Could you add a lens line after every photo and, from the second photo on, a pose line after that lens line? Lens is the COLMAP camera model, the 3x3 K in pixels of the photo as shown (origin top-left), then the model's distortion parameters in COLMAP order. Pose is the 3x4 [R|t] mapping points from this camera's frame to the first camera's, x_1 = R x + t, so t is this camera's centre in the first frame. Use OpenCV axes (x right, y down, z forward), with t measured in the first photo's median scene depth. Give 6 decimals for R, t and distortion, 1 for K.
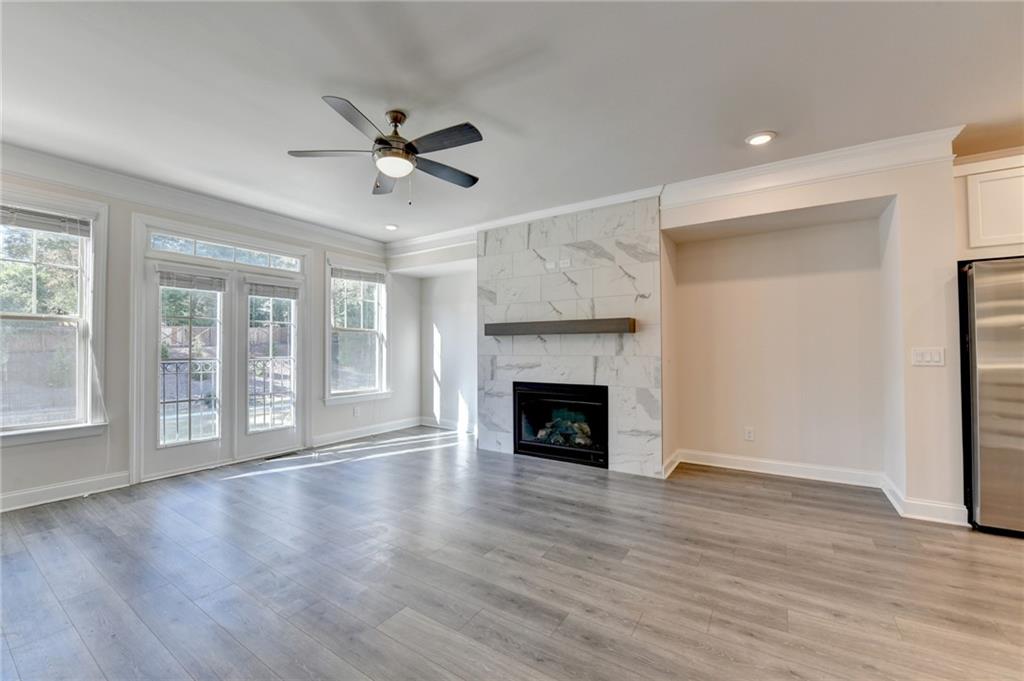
lens RADIAL K [[419.5, 0, 511.5], [0, 419.5, 349.3], [0, 0, 1]] dist [-0.019314, -0.000716]
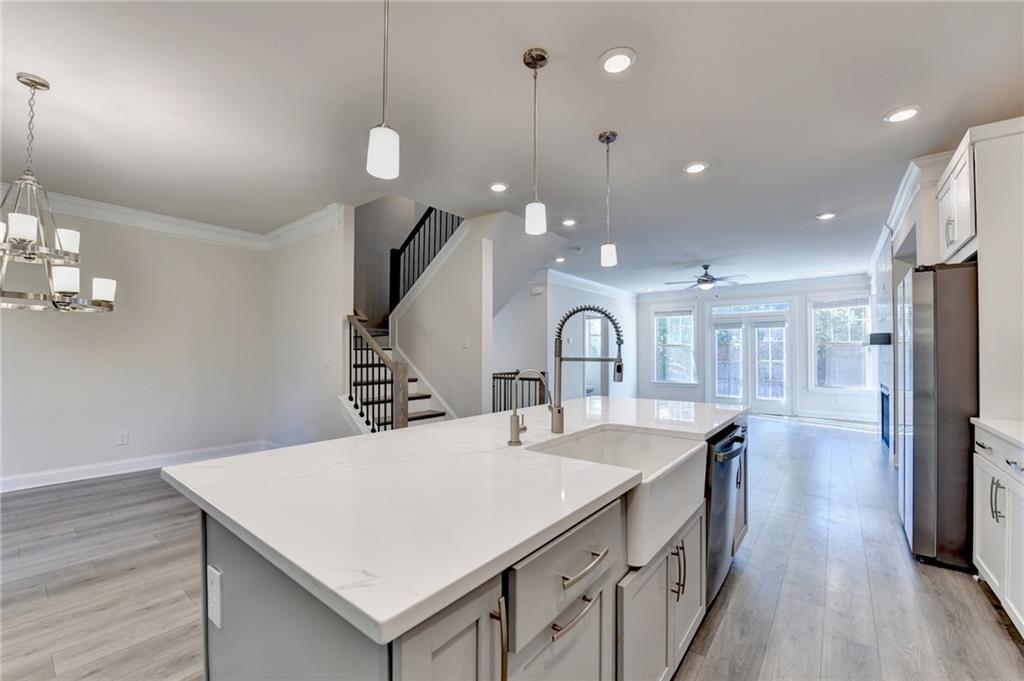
lens RADIAL K [[419.0, 0, 504.9], [0, 419.0, 351.4], [0, 0, 1]] dist [-0.018128, -0.000478]
pose [[-0.090068, -0.005382, -0.995921, 1.478228], [0.003788, 0.999976, -0.005746, -0.015208], [0.995928, -0.004290, -0.090045, -0.007053]]
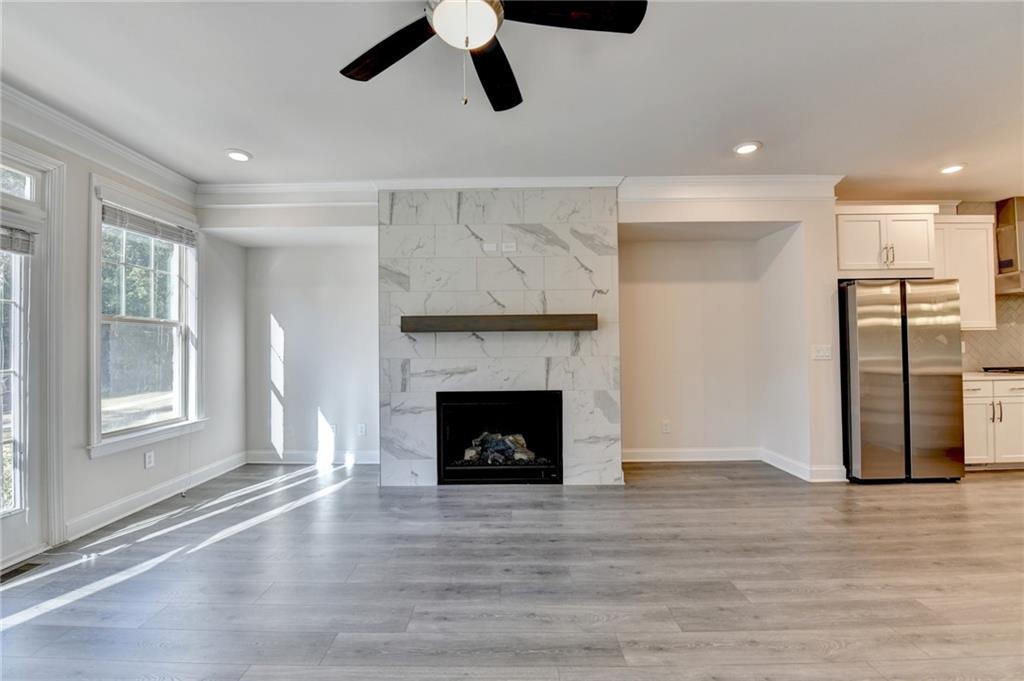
lens RADIAL K [[412.9, 0, 512.4], [0, 412.9, 345.3], [0, 0, 1]] dist [-0.017711, -0.000525]
pose [[0.838577, -0.003759, 0.544770, -0.326354], [0.009311, 0.999929, -0.007433, -0.002408], [-0.544703, 0.011305, 0.838553, 0.317125]]
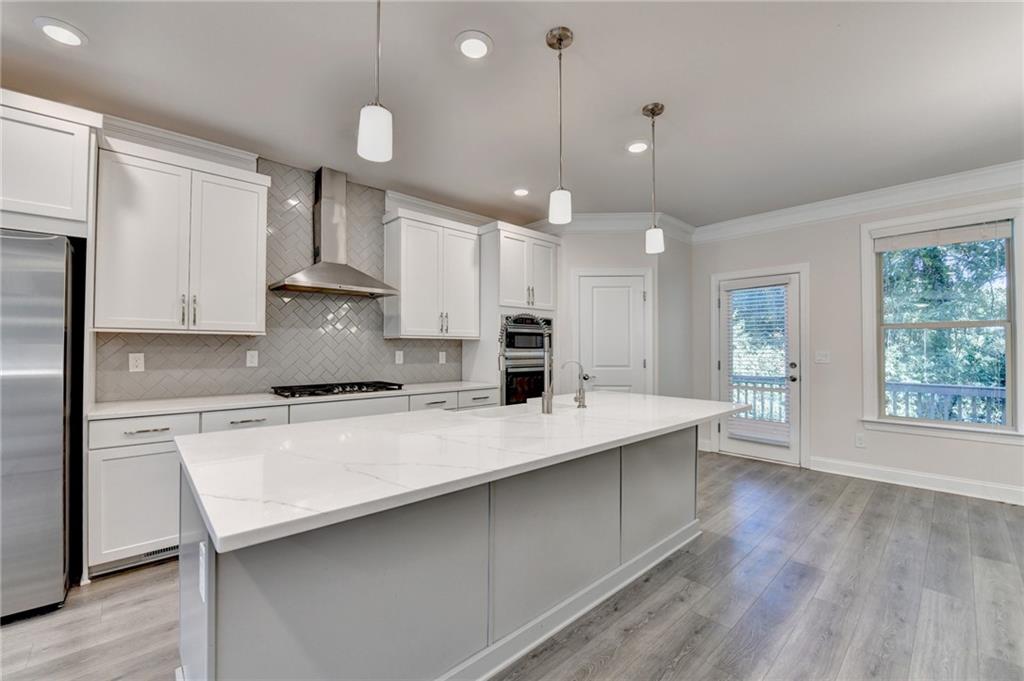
lens RADIAL K [[418.2, 0, 506.2], [0, 418.2, 341.3], [0, 0, 1]] dist [-0.018762, -0.000144]
pose [[0.244725, 0.020223, 0.969382, 0.551175], [-0.007655, 0.999792, -0.018925, -0.014324], [-0.969562, -0.002789, 0.244829, -0.069484]]
